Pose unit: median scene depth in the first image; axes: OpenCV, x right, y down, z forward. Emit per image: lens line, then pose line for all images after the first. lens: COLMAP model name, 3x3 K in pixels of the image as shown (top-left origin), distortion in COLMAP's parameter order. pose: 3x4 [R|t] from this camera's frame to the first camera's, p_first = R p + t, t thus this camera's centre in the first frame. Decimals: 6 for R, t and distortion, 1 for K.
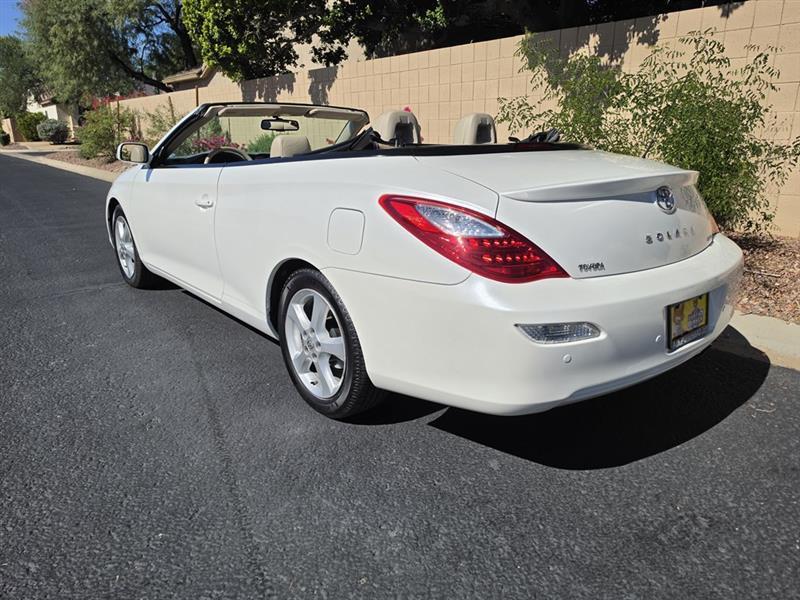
lens RADIAL K [[565.7, 0, 395.0], [0, 565.7, 304.6], [0, 0, 1]] dist [0.032837, -0.039623]
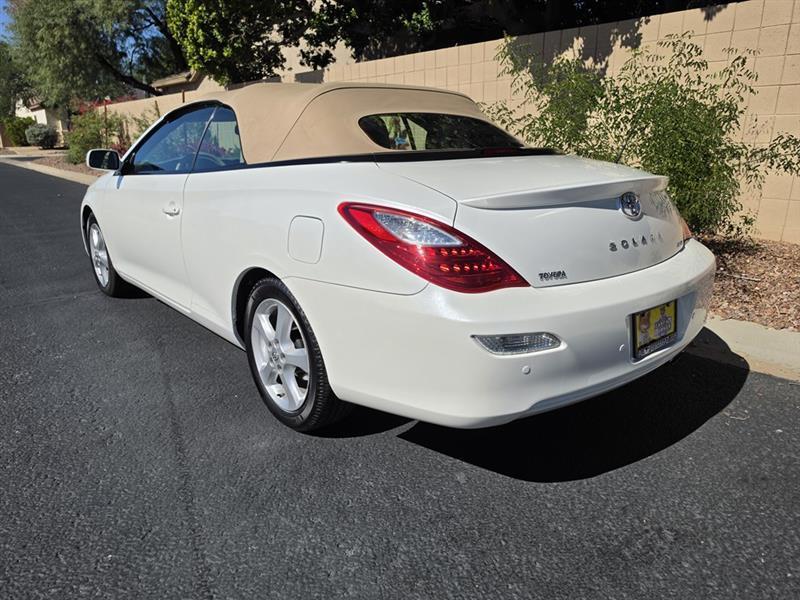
lens RADIAL K [[565.7, 0, 400.1], [0, 565.7, 311.7], [0, 0, 1]] dist [0.032837, -0.039623]
pose [[0.999852, -0.007606, 0.015412, 0.029655], [0.007527, 0.999958, 0.005225, -0.005172], [-0.015451, -0.005109, 0.999868, 0.012991]]
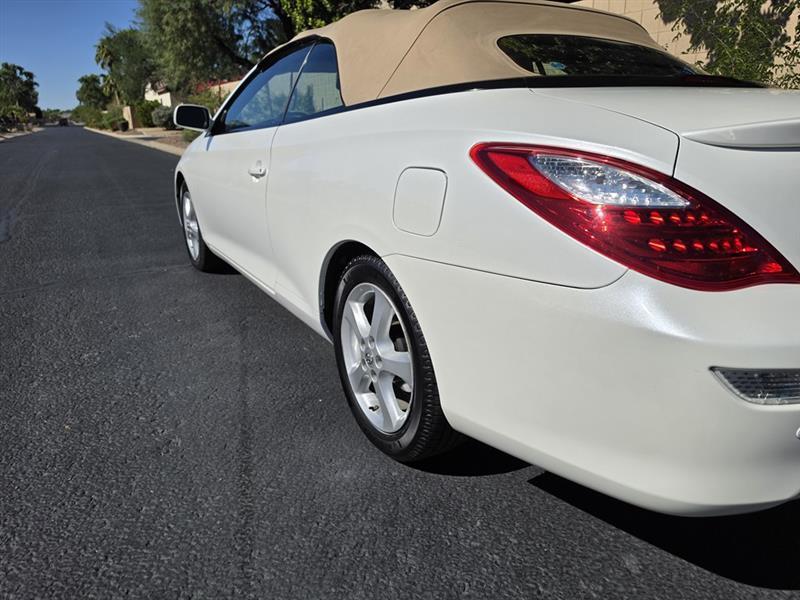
lens RADIAL K [[565.7, 0, 398.3], [0, 565.7, 305.7], [0, 0, 1]] dist [0.032837, -0.039623]
pose [[0.987460, 0.042665, -0.151998, -0.001886], [-0.039094, 0.998887, 0.026406, -0.011085], [0.152955, -0.020132, 0.988028, 0.163518]]
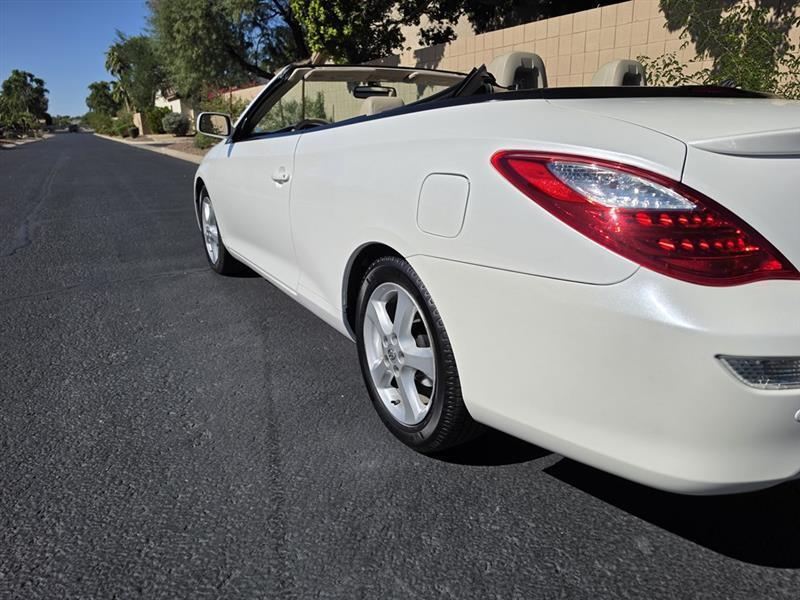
lens RADIAL K [[565.7, 0, 404.5], [0, 565.7, 305.2], [0, 0, 1]] dist [0.032837, -0.039623]
pose [[0.986979, 0.040896, -0.155562, -0.008940], [-0.038848, 0.999114, 0.016181, -0.005811], [0.156086, -0.009927, 0.987694, 0.139331]]
